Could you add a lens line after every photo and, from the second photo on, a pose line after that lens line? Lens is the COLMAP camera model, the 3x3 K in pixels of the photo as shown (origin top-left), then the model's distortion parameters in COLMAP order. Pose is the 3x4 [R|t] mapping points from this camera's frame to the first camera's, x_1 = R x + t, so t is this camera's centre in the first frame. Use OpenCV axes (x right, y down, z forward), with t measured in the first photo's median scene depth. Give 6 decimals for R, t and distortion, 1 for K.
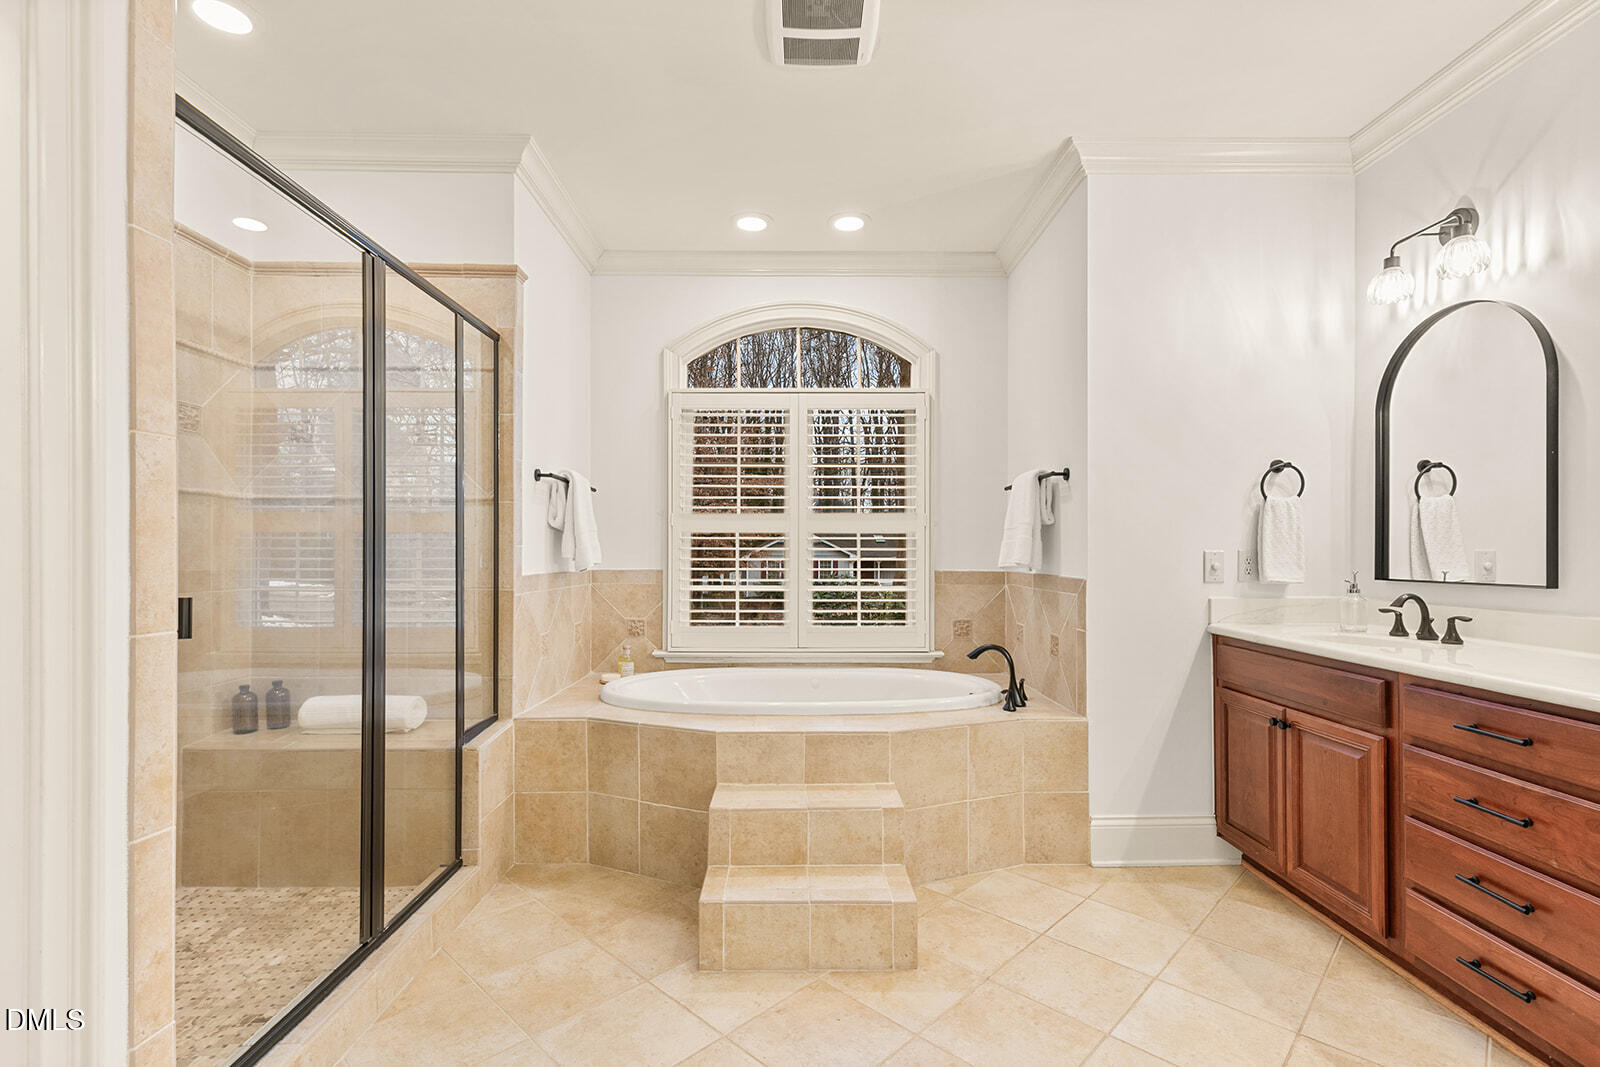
lens RADIAL K [[730.6, 0, 800.5], [0, 730.6, 546.1], [0, 0, 1]] dist [0.014790, -0.003198]
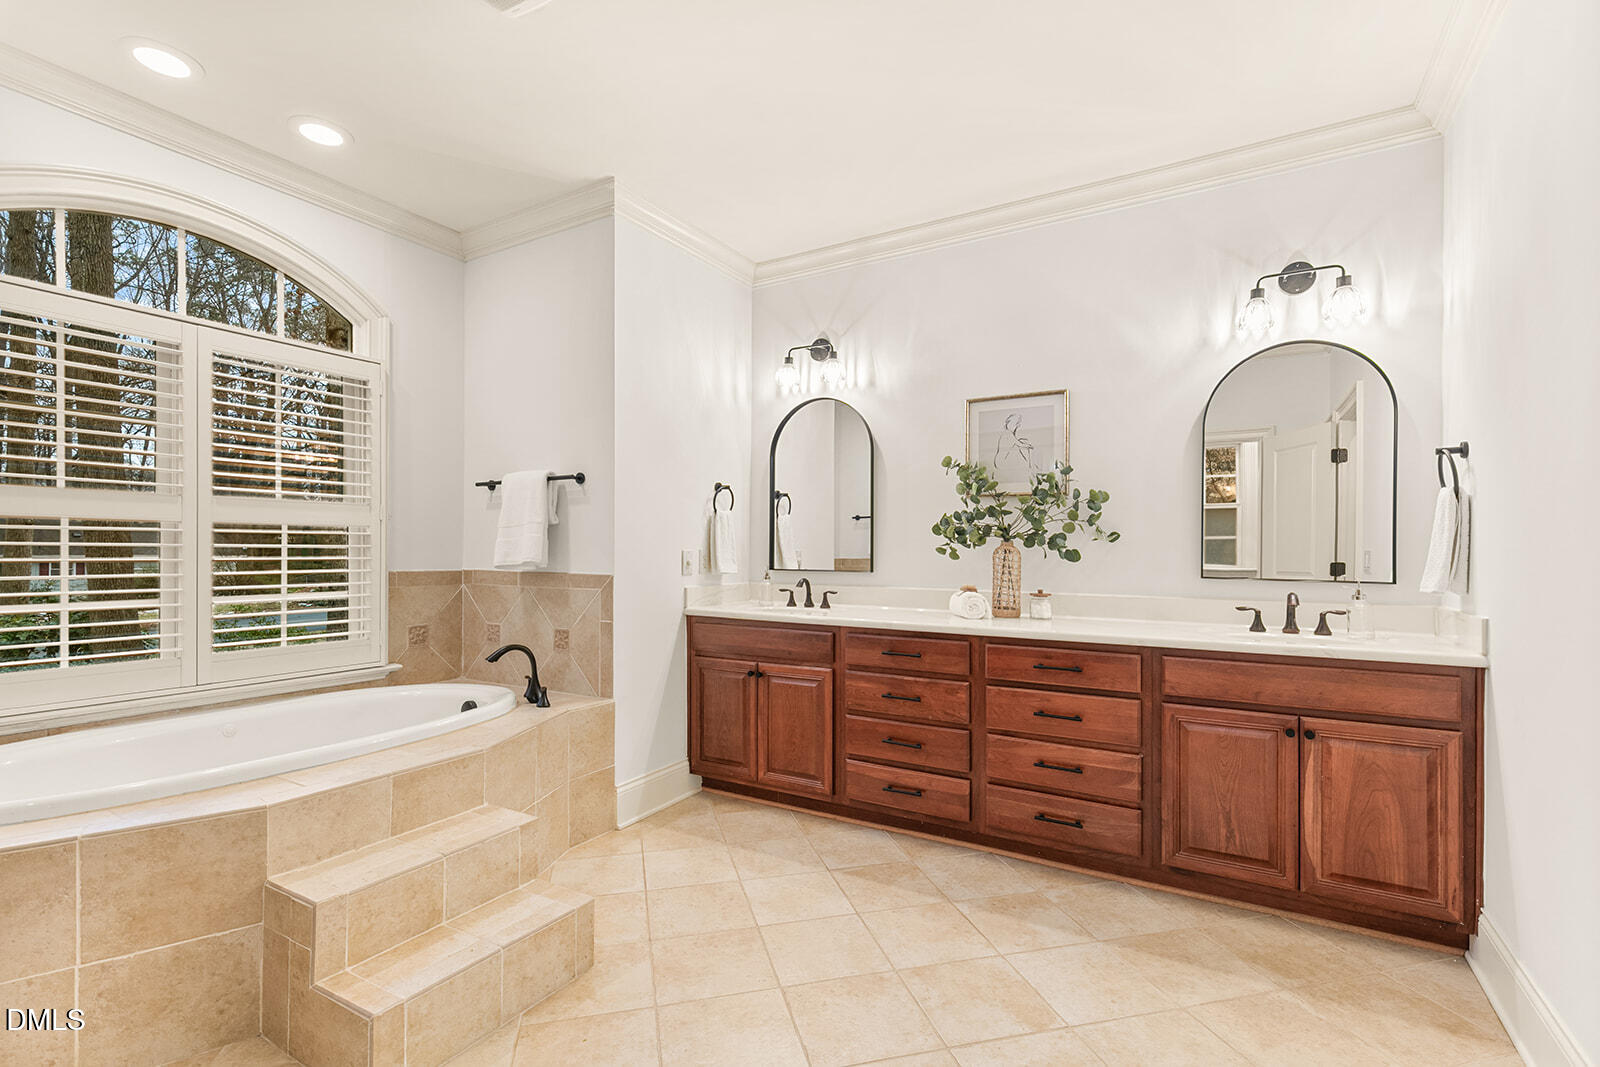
lens RADIAL K [[730.6, 0, 803.6], [0, 730.6, 541.3], [0, 0, 1]] dist [0.014790, -0.003198]
pose [[0.516268, 0.011993, 0.856343, -0.435340], [-0.011673, 0.999908, -0.006966, -0.002049], [-0.856348, -0.006399, 0.516360, 0.181844]]
